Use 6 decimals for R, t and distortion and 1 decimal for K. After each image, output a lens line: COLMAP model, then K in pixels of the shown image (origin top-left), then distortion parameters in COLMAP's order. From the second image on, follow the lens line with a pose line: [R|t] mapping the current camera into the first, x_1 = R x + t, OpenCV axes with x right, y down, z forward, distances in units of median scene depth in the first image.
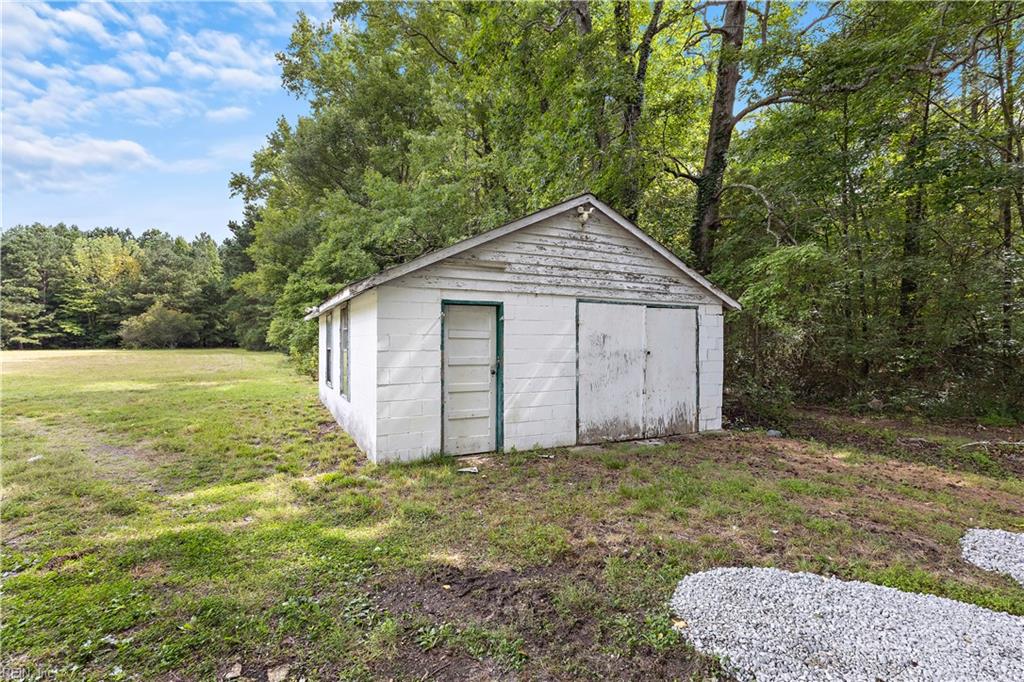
lens RADIAL K [[473.8, 0, 514.6], [0, 473.8, 339.2], [0, 0, 1]] dist [0.001628, 0.000268]
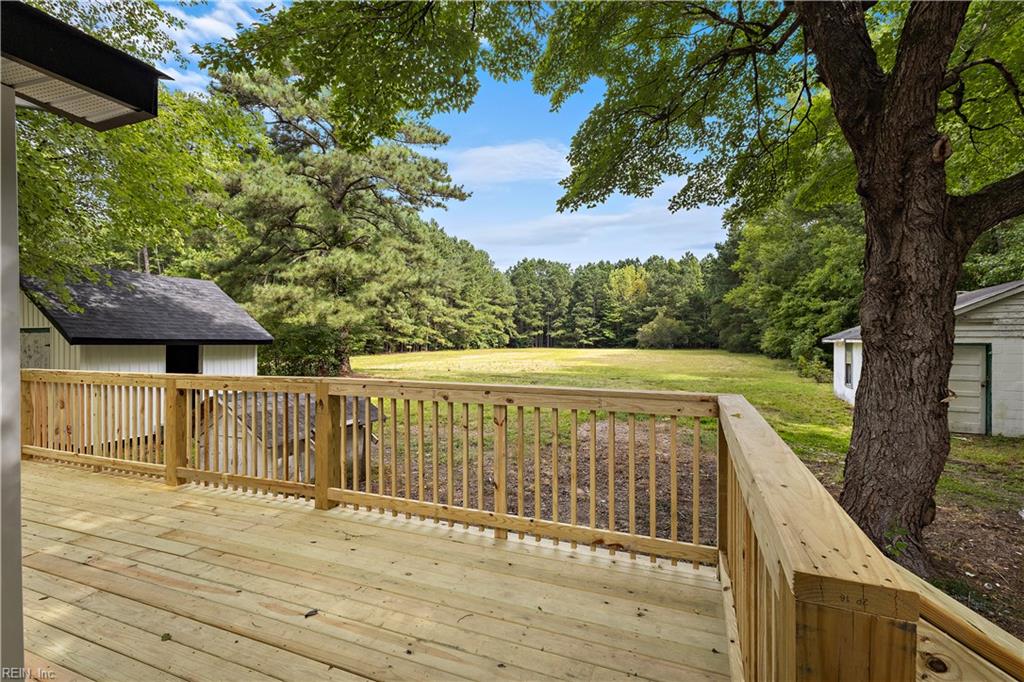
lens RADIAL K [[473.8, 0, 514.6], [0, 473.8, 339.2], [0, 0, 1]] dist [0.001628, 0.000268]
pose [[0.615792, 0.001191, -0.787908, 0.021639], [-0.000666, 0.999999, 0.000991, -0.007914], [0.787908, -0.000085, 0.615793, -0.111087]]
